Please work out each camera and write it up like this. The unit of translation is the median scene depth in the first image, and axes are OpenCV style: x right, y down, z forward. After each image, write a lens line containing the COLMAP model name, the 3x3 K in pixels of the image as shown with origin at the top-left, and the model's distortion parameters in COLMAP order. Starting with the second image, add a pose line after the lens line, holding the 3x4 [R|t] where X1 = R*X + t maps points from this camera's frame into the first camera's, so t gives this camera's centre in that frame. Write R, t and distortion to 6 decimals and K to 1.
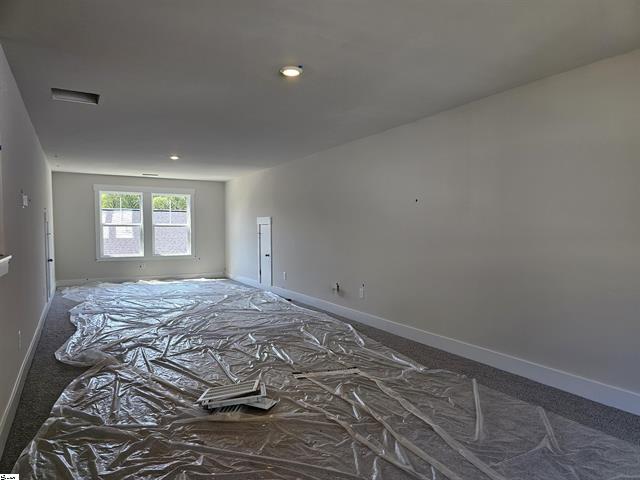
lens RADIAL K [[426.3, 0, 320.0], [0, 426.3, 240.0], [0, 0, 1]] dist [0.108721, -0.103735]
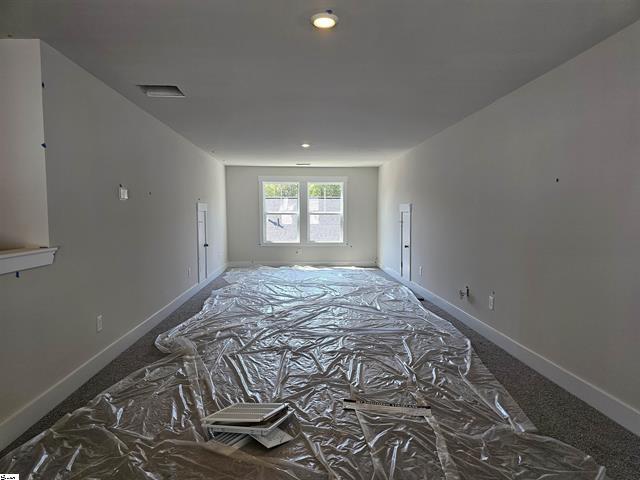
lens RADIAL K [[426.3, 0, 320.0], [0, 426.3, 240.0], [0, 0, 1]] dist [0.108721, -0.103735]
pose [[0.900152, 0.026023, -0.434797, 0.105012], [-0.010667, 0.999231, 0.037720, -0.010109], [0.435445, -0.029315, 0.899738, 0.109523]]
